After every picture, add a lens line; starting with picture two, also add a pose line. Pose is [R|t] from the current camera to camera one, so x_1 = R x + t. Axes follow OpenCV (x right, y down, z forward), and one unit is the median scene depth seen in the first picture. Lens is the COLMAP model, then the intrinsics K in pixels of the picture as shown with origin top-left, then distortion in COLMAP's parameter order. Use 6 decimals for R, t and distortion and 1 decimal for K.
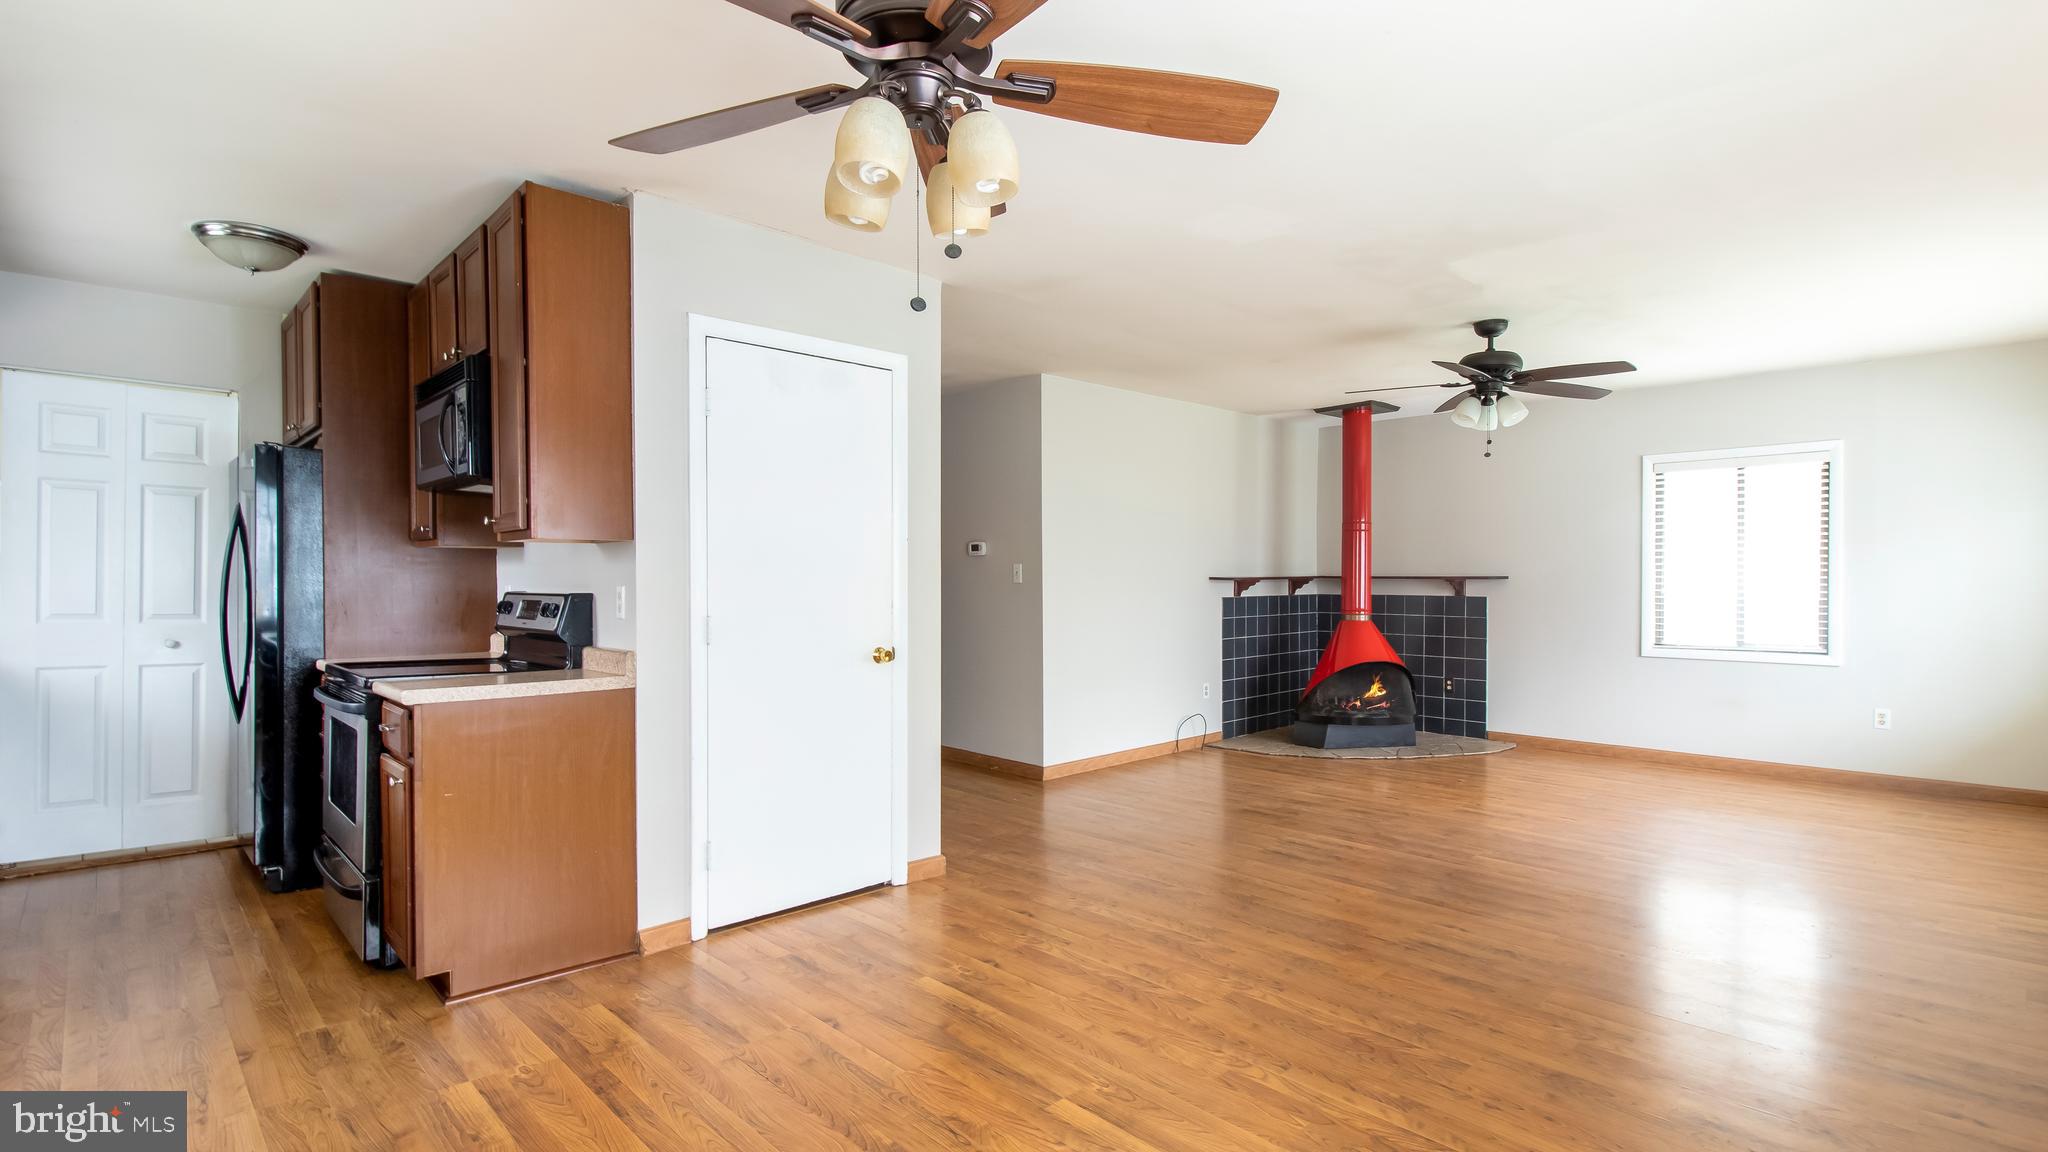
lens RADIAL K [[1008.3, 0, 1066.6], [0, 1008.3, 597.2], [0, 0, 1]] dist [0.025051, -0.016796]
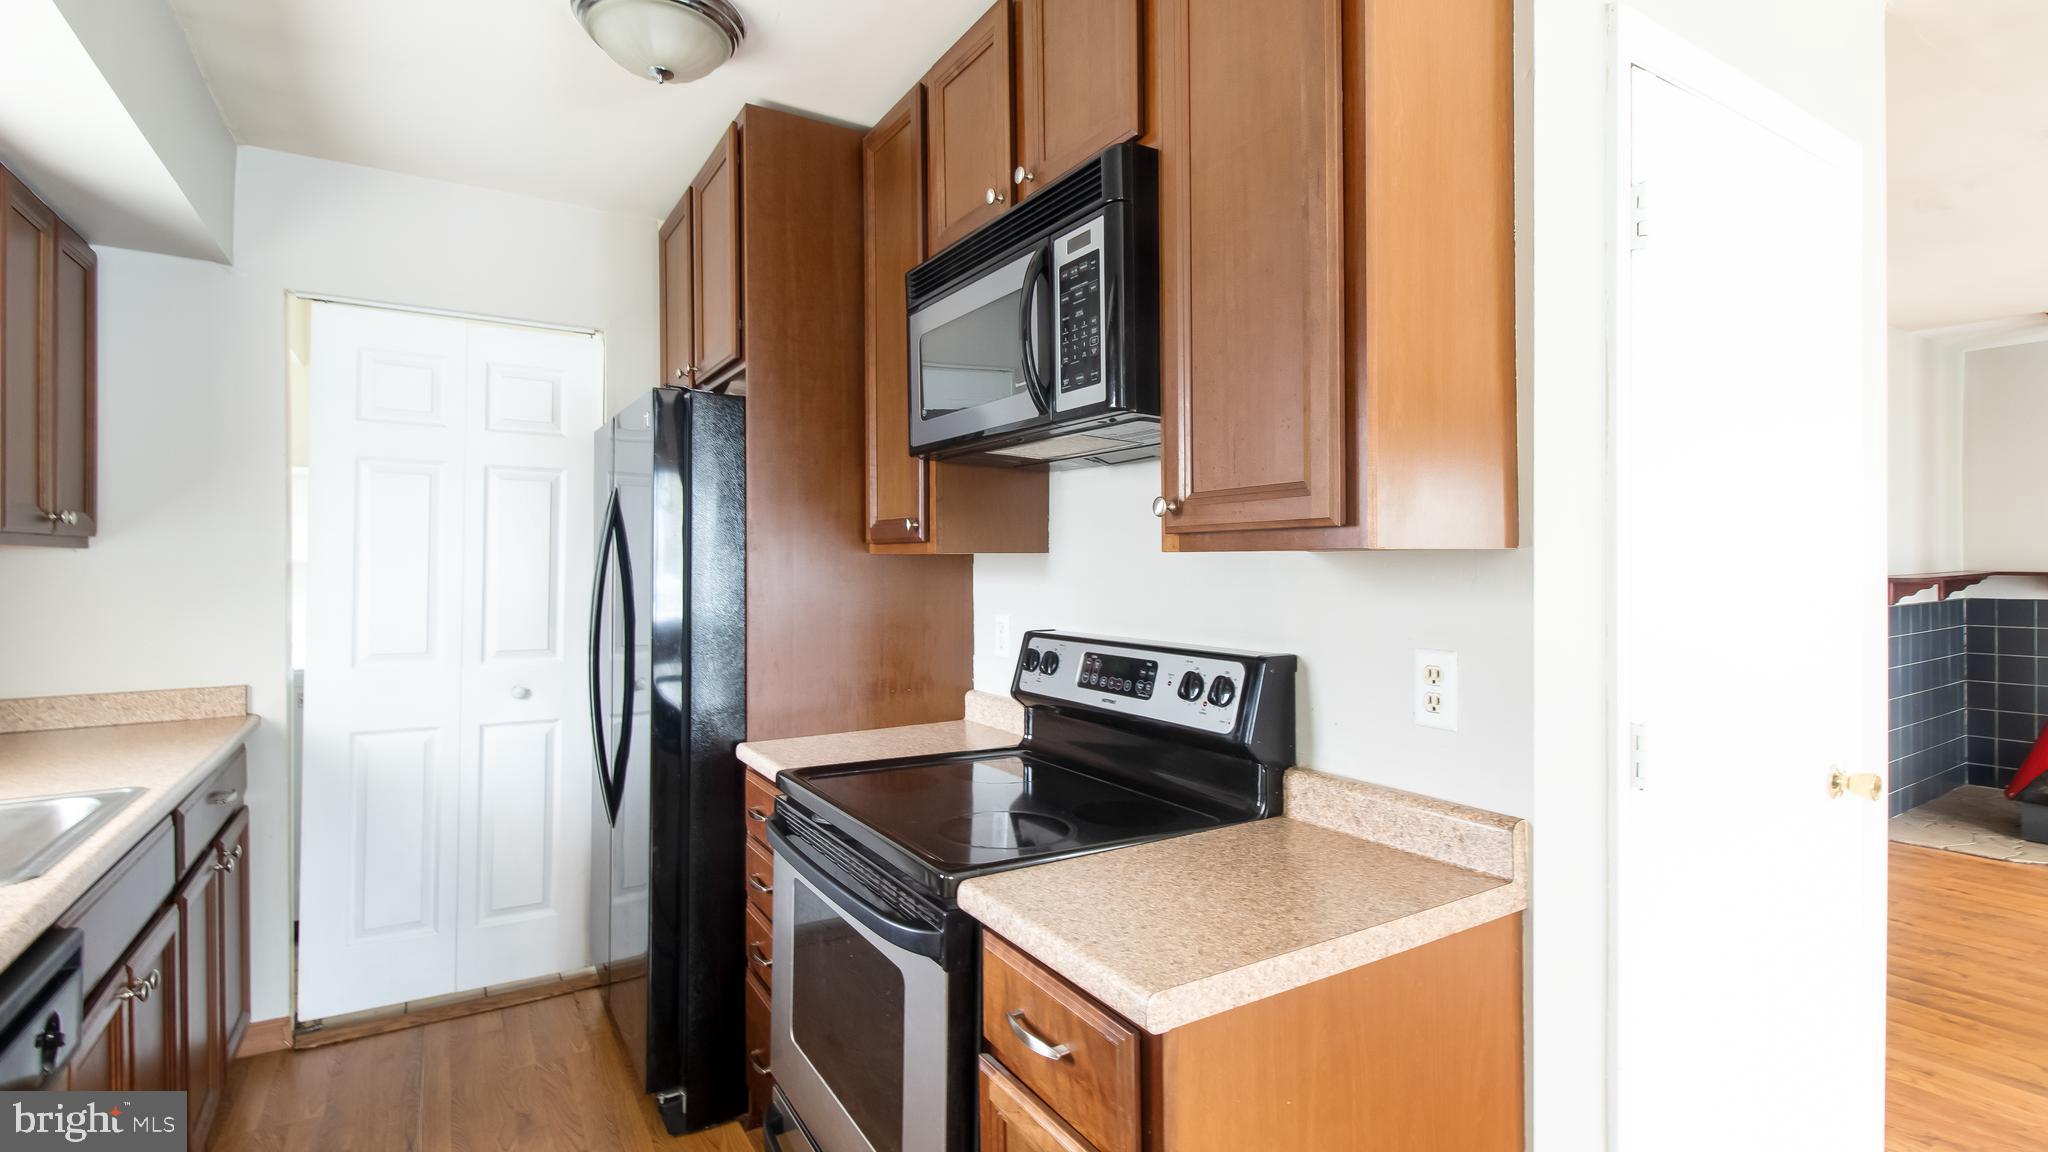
lens RADIAL K [[940.2, 0, 1025.8], [0, 940.2, 559.2], [0, 0, 1]] dist [0.018470, -0.014001]
pose [[0.978686, -0.005425, -0.205292, -0.377218], [0.001982, 0.999854, -0.016972, -0.031486], [0.205354, 0.016203, 0.978554, 0.404433]]
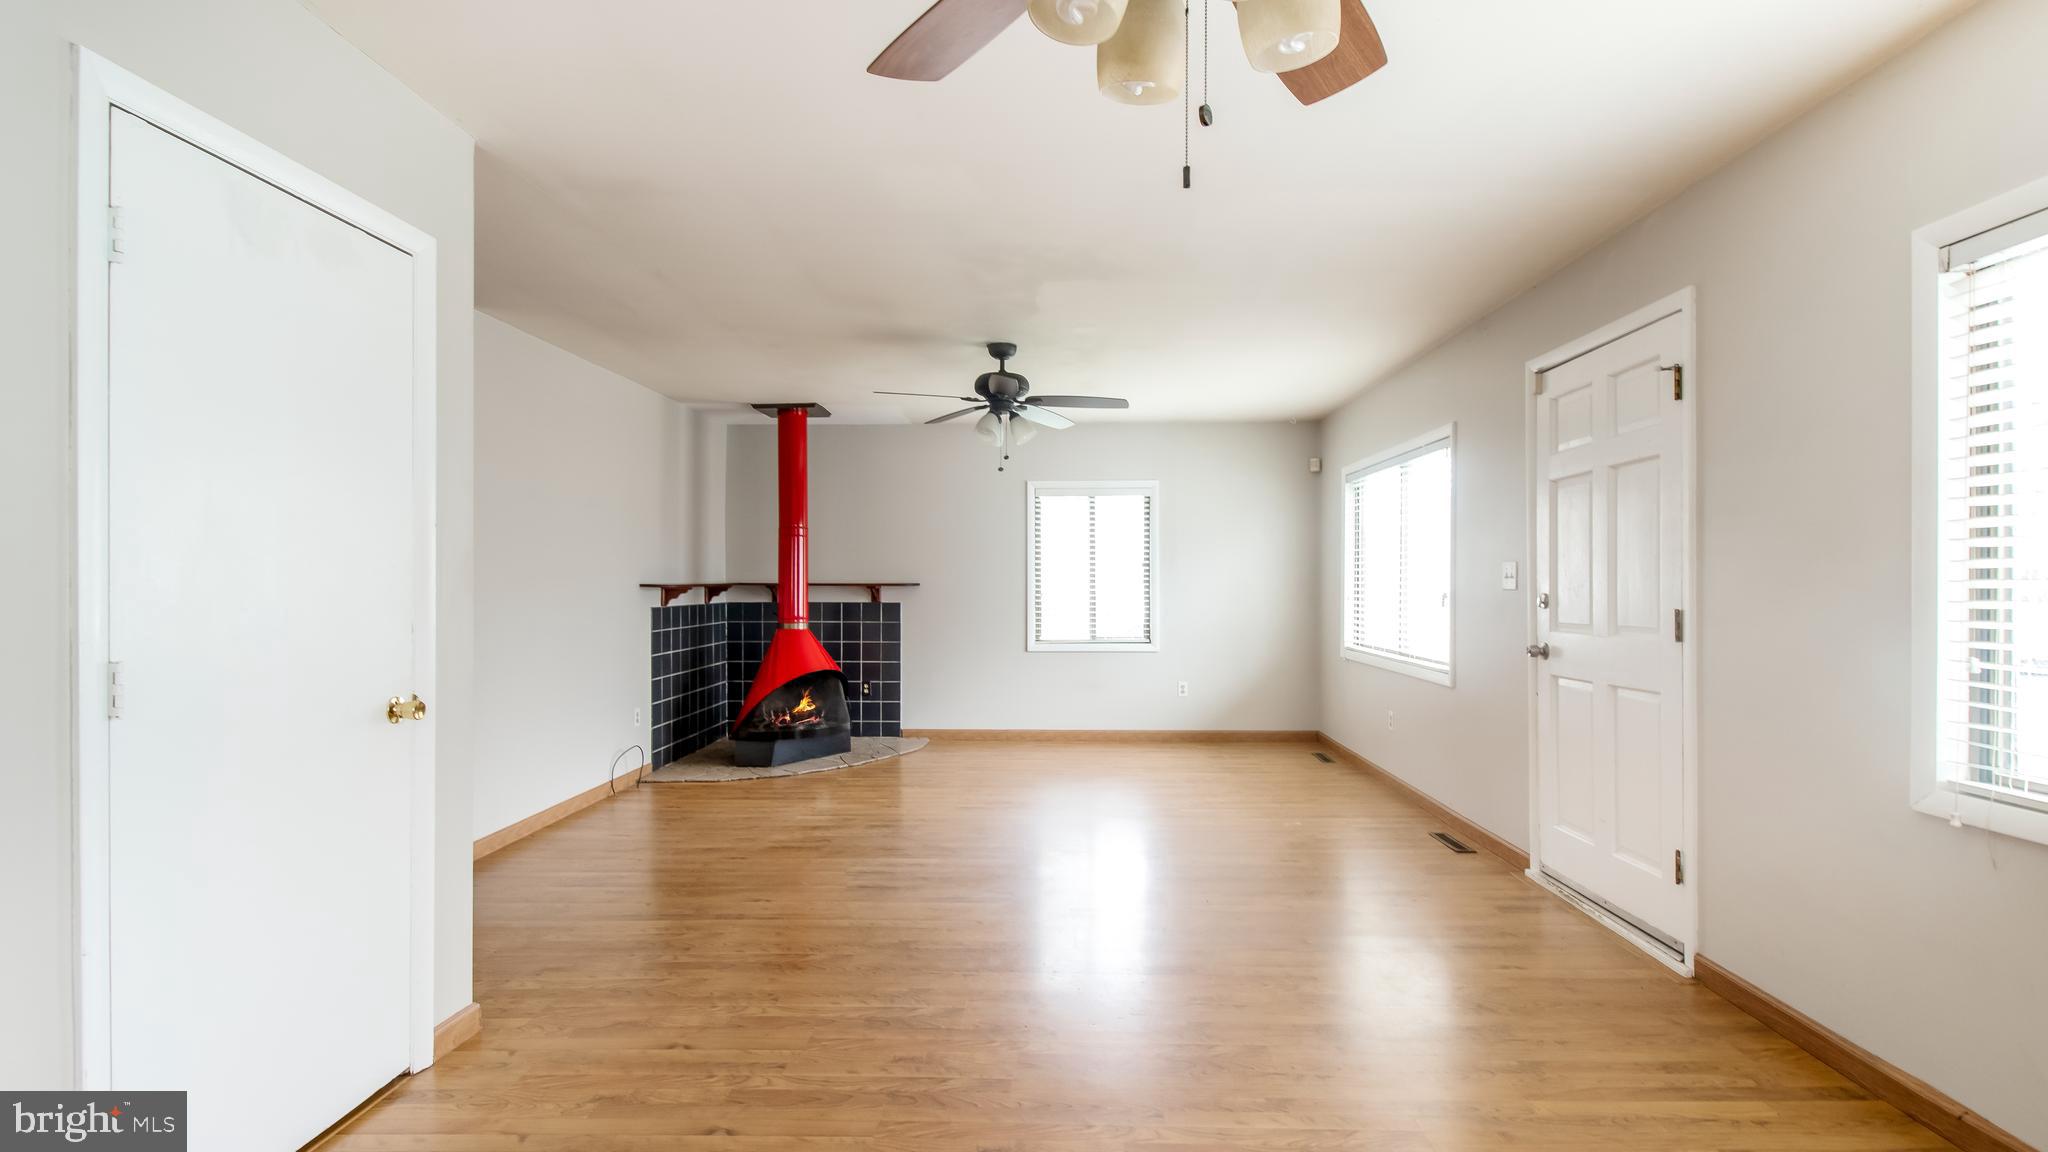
lens RADIAL K [[968.4, 0, 1033.5], [0, 968.4, 581.8], [0, 0, 1]] dist [0.021194, -0.016471]
pose [[0.712203, 0.001545, 0.701972, -0.283939], [0.014182, 0.999762, -0.016589, -0.004465], [-0.701830, 0.021770, 0.712012, 0.256671]]
